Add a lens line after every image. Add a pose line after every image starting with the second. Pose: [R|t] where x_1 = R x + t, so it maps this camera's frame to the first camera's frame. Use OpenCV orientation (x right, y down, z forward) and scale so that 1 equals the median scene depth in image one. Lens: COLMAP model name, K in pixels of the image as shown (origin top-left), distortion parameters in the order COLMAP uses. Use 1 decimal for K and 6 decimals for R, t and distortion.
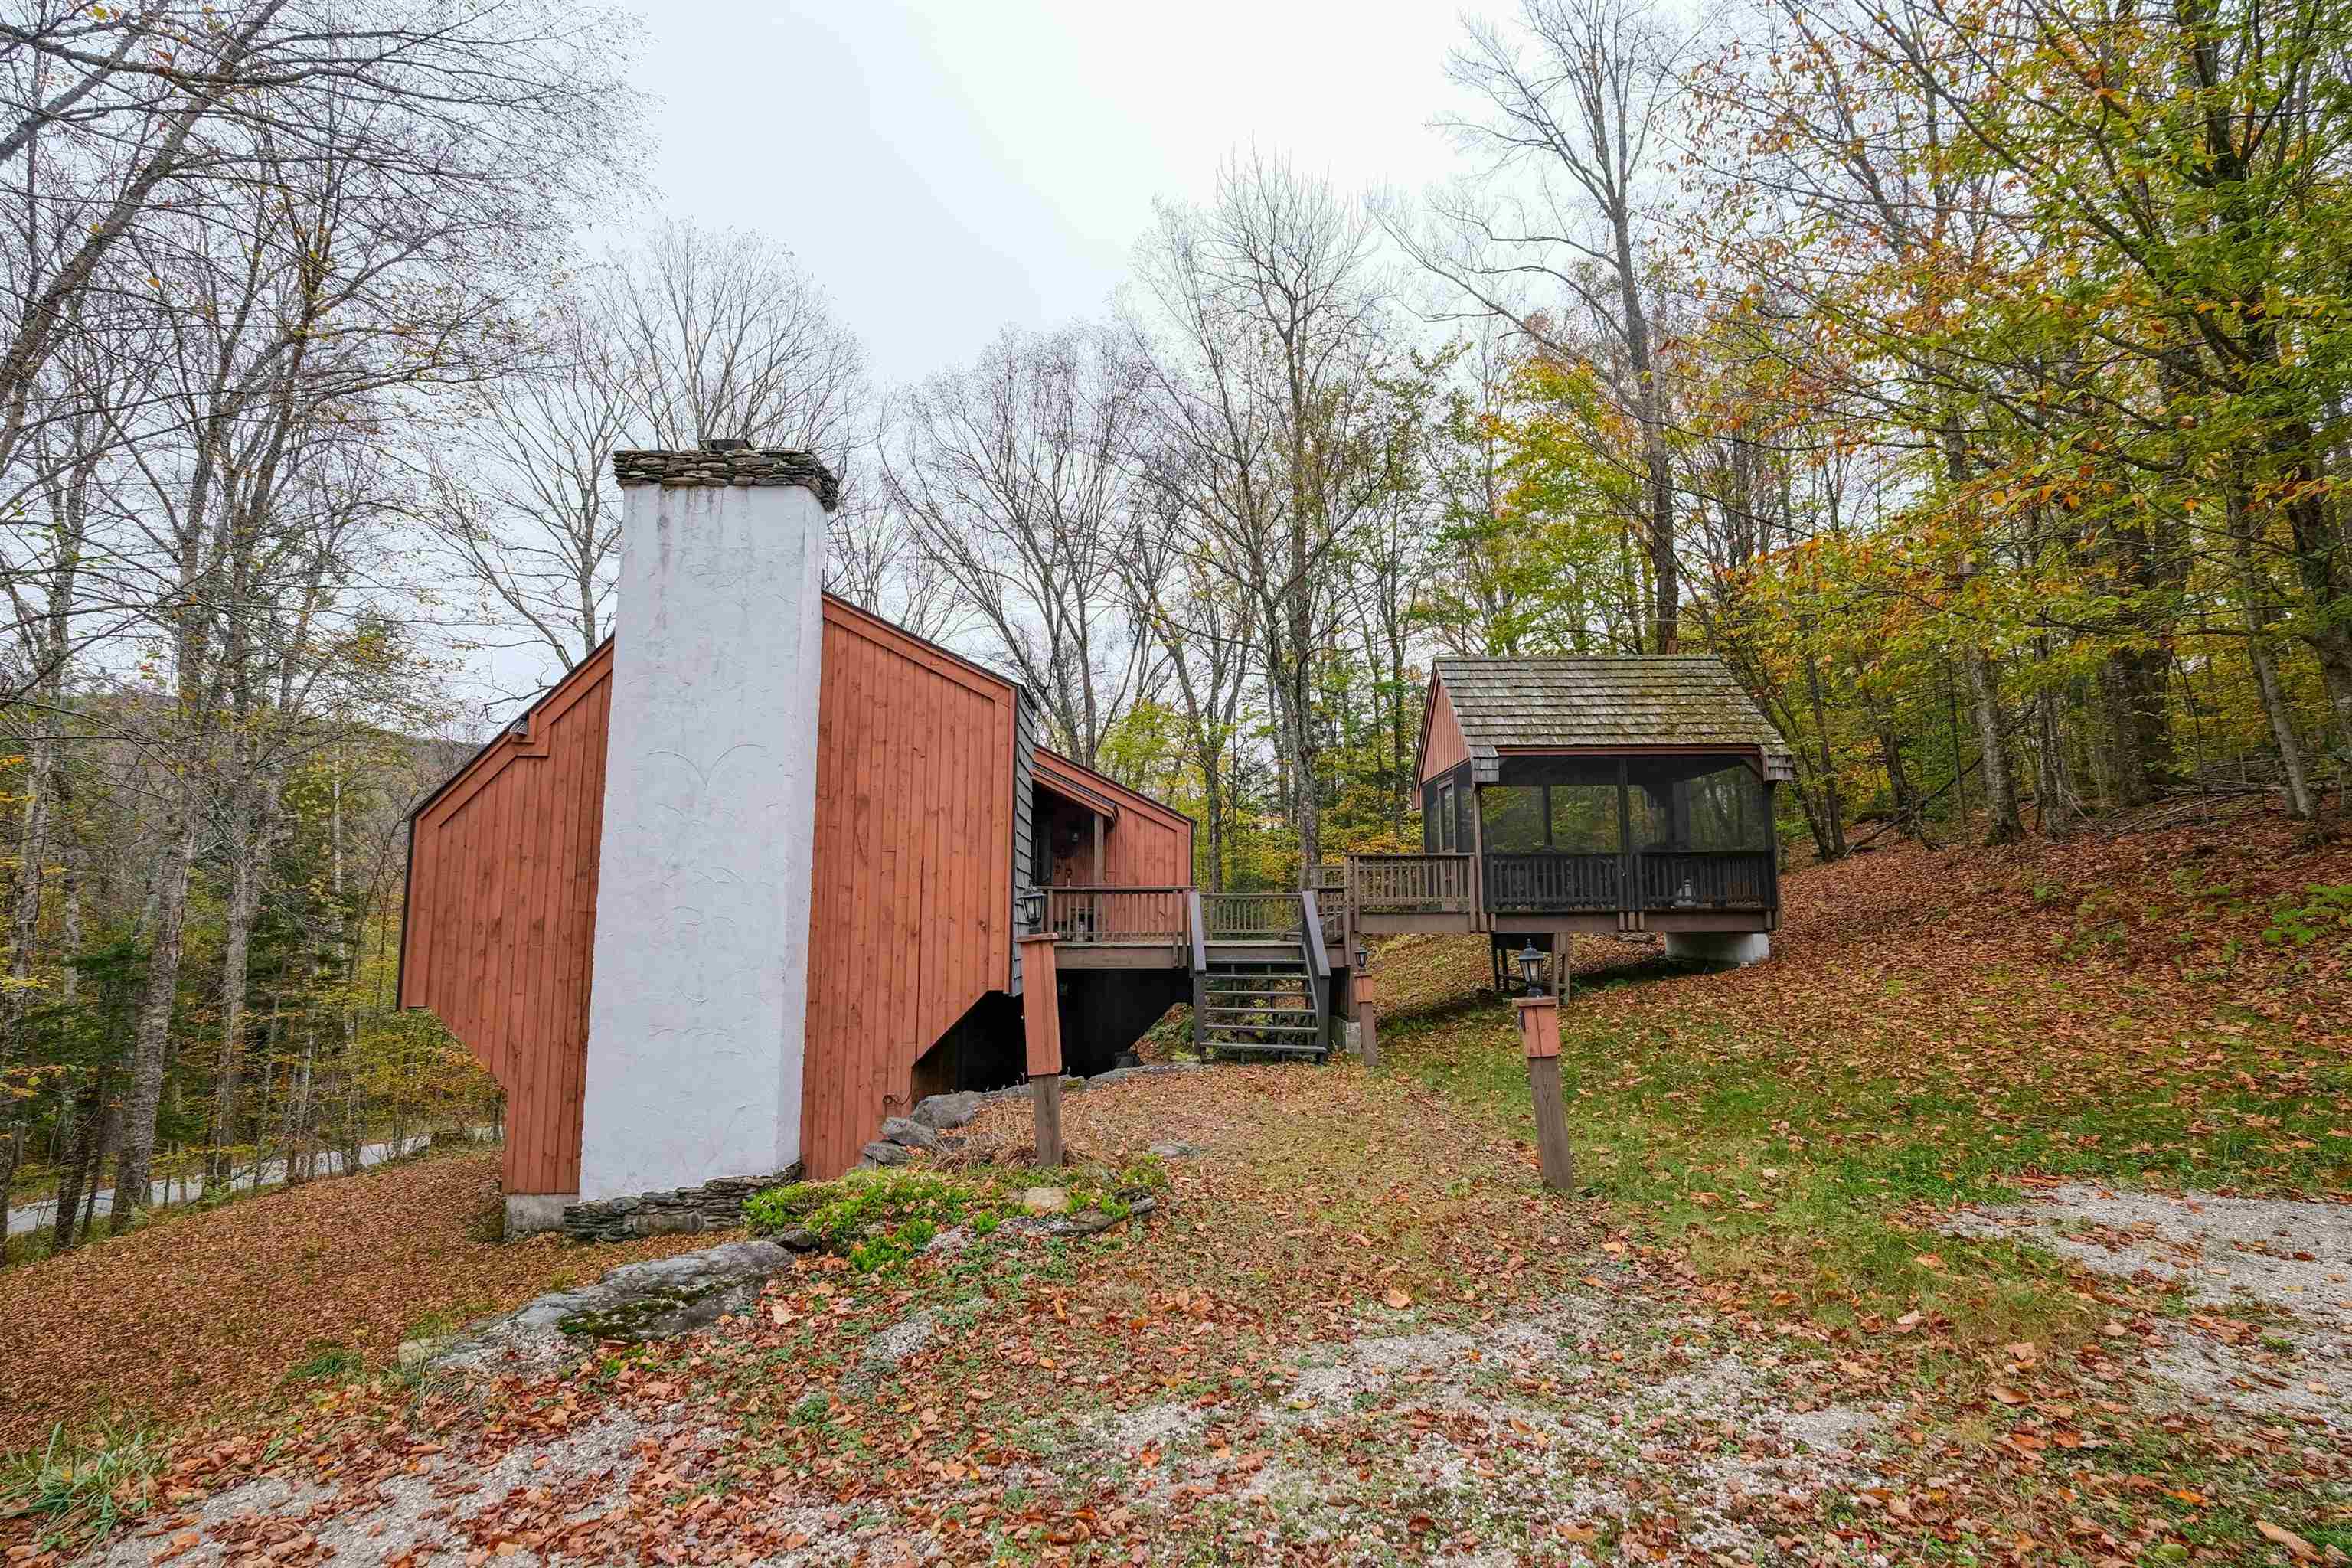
lens RADIAL K [[1015.7, 0, 1176.0], [0, 1015.7, 784.0], [0, 0, 1]] dist [-0.002792, -0.000442]
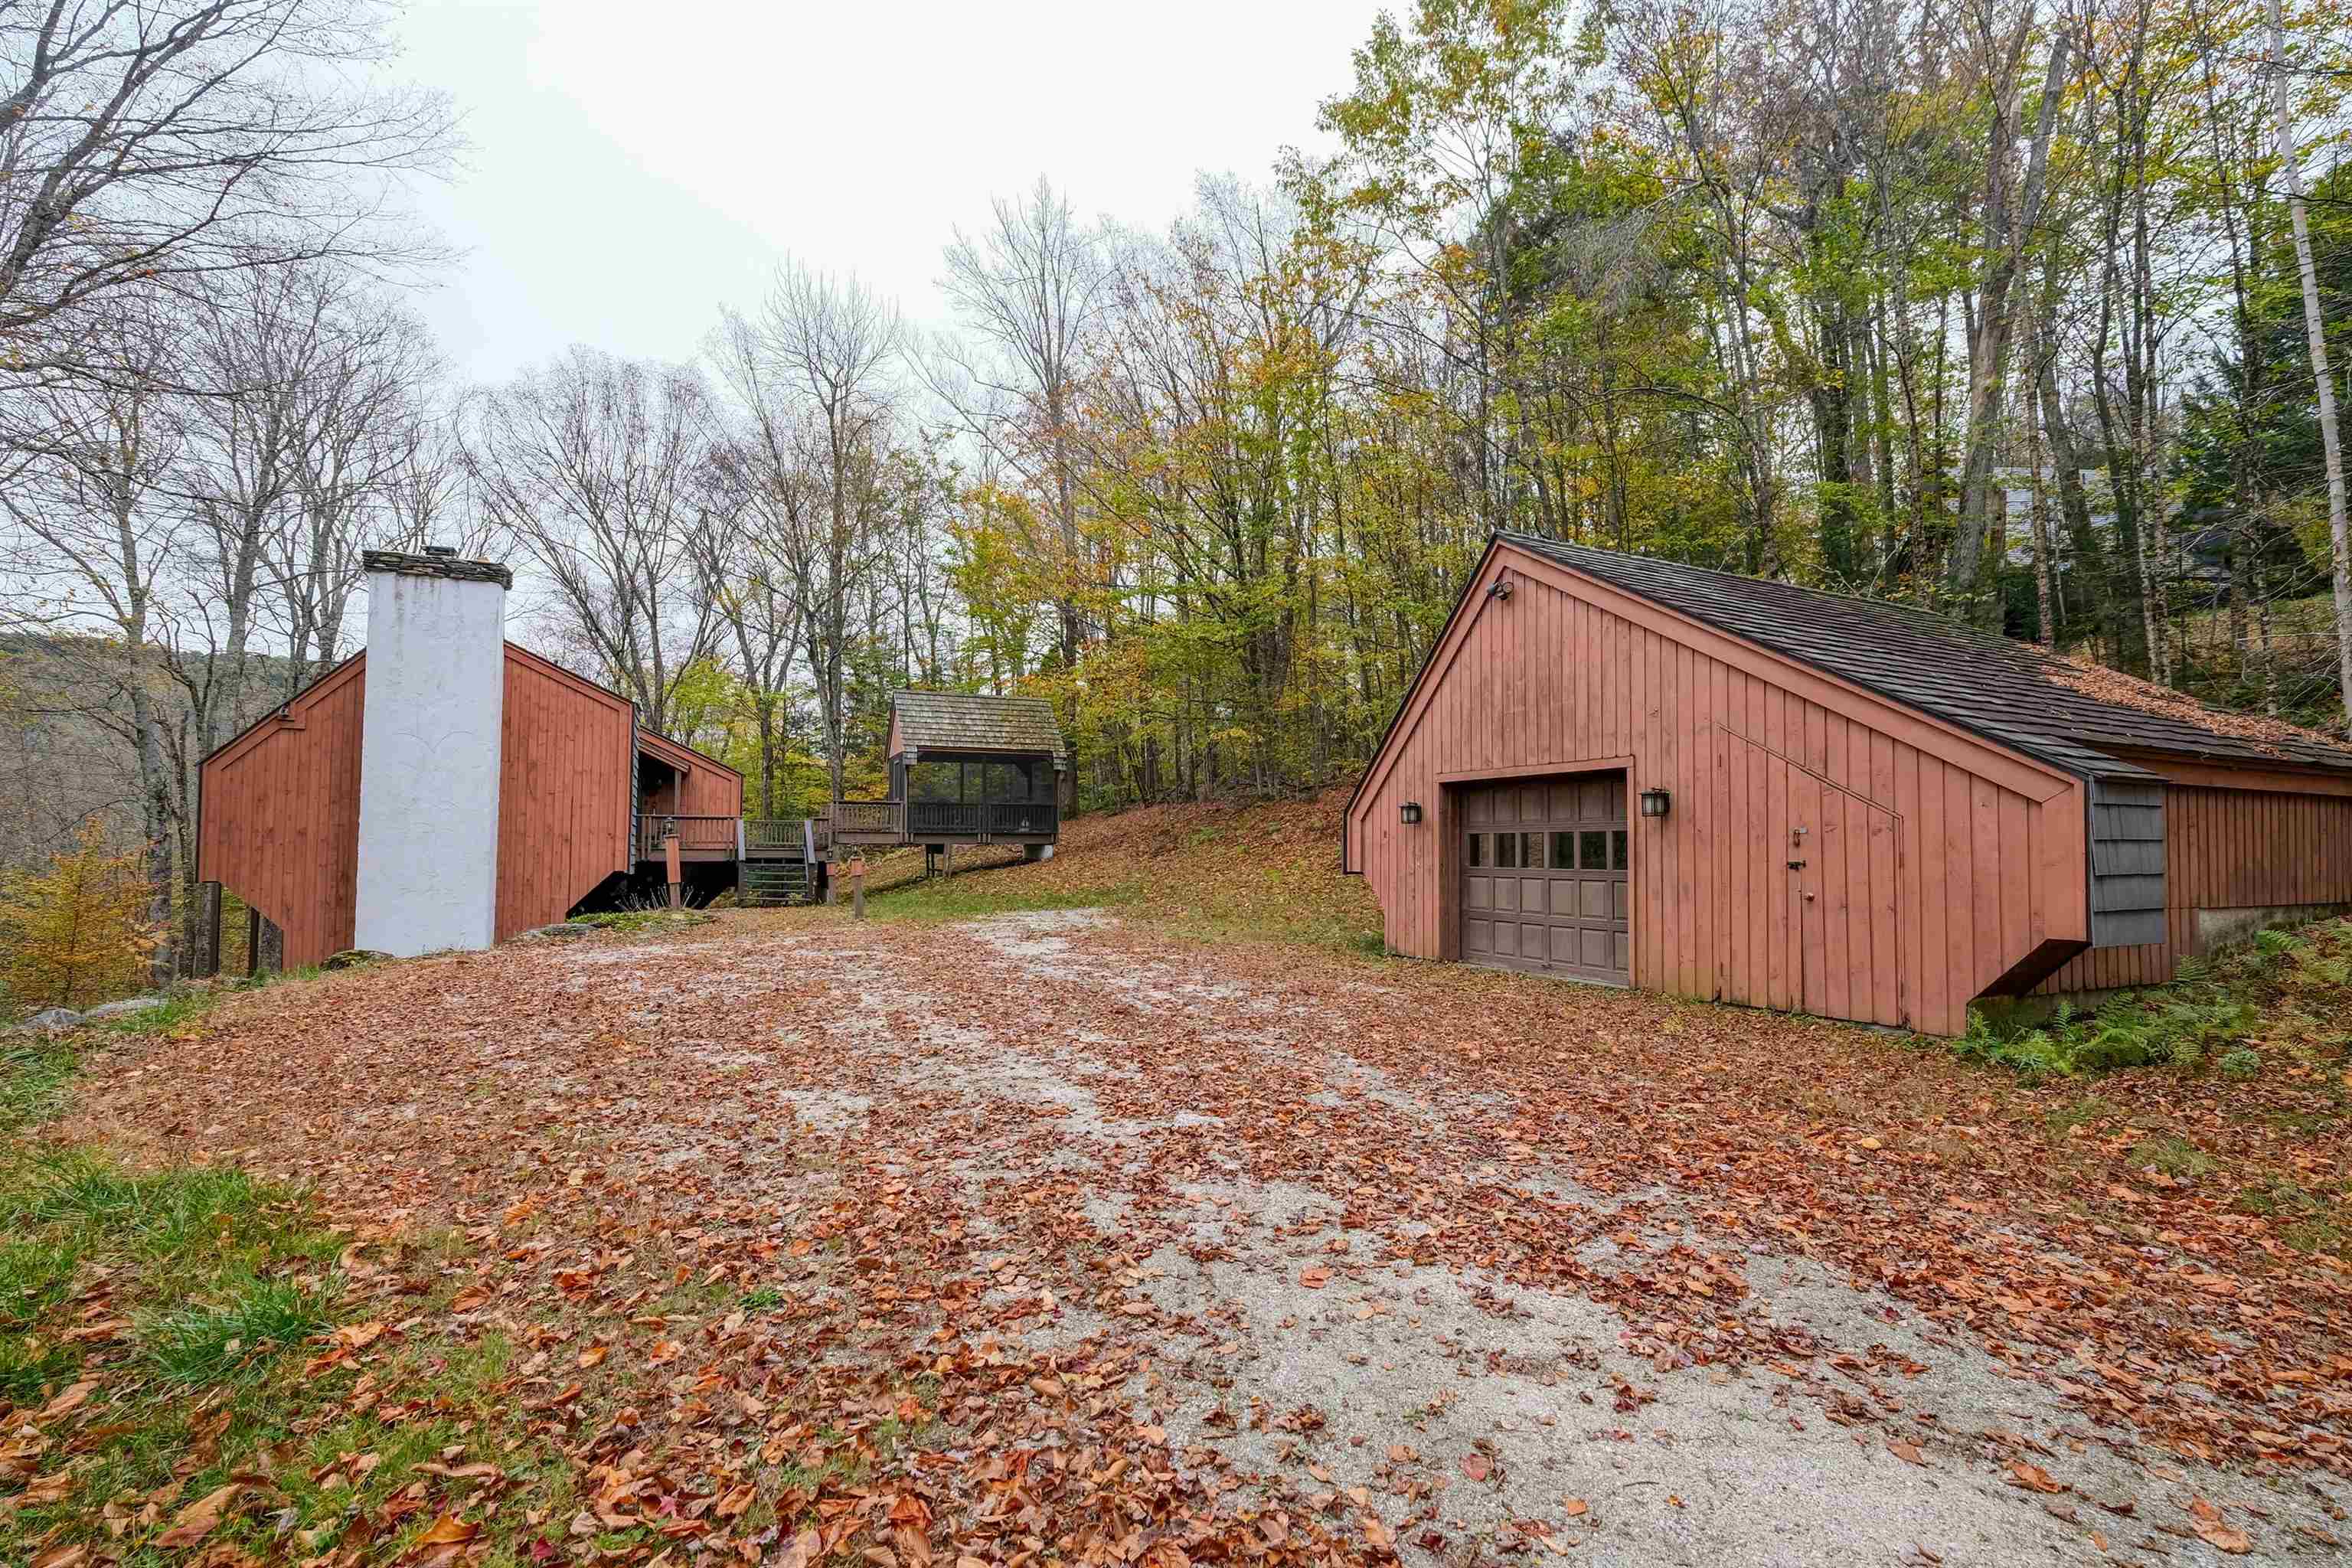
lens RADIAL K [[989.1, 0, 1175.0], [0, 989.1, 823.7], [0, 0, 1]] dist [0.000428, 0.000021]
pose [[0.913655, 0.016648, 0.406149, 0.009246], [-0.059945, 0.993755, 0.094116, -0.094436], [-0.402045, -0.110336, 0.908948, -0.870636]]
